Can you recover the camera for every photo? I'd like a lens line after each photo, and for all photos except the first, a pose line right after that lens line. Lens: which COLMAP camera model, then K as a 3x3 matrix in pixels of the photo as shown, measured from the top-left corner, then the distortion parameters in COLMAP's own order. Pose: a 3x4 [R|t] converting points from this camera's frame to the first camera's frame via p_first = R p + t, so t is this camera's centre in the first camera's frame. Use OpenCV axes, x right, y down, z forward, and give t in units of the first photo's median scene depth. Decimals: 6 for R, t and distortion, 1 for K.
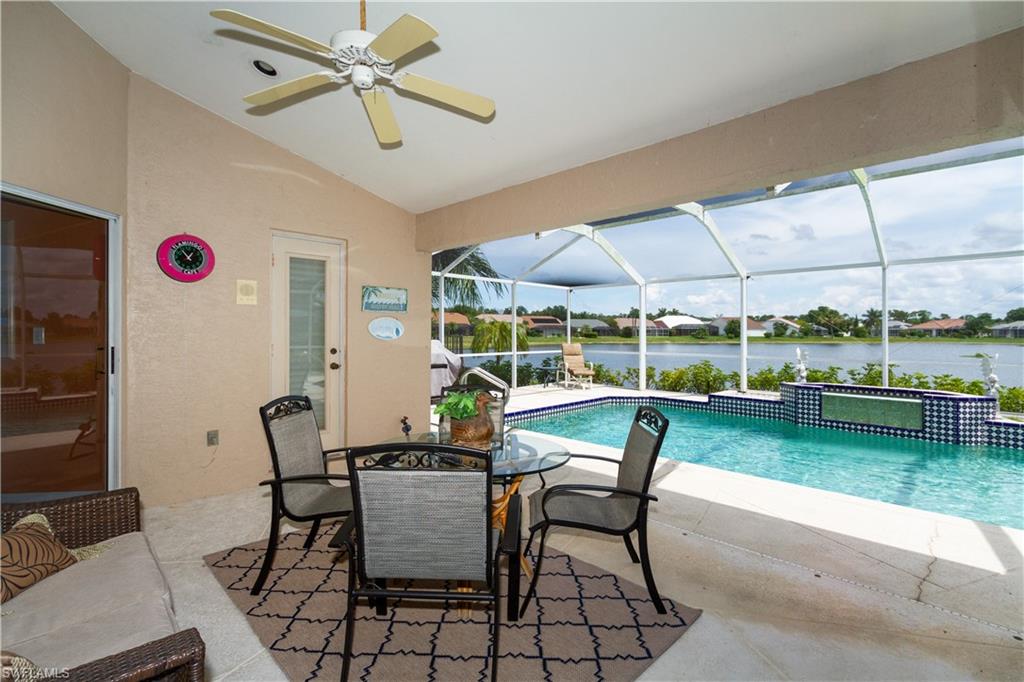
lens RADIAL K [[469.2, 0, 514.9], [0, 469.2, 338.0], [0, 0, 1]] dist [0.001340, -0.000377]
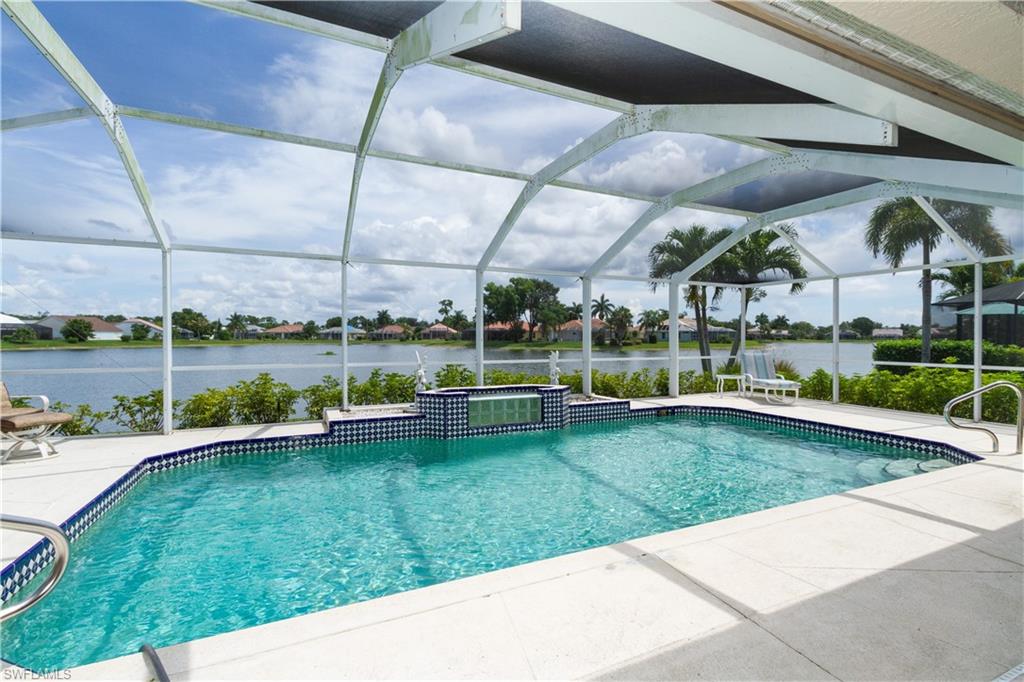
lens RADIAL K [[464.8, 0, 512.0], [0, 464.8, 341.0], [0, 0, 1]] dist [0.004878, 0.000424]
pose [[0.354475, -0.009963, 0.935012, -0.102670], [0.010104, 0.999926, 0.006824, -0.001429], [-0.935011, 0.007029, 0.354550, 0.366581]]
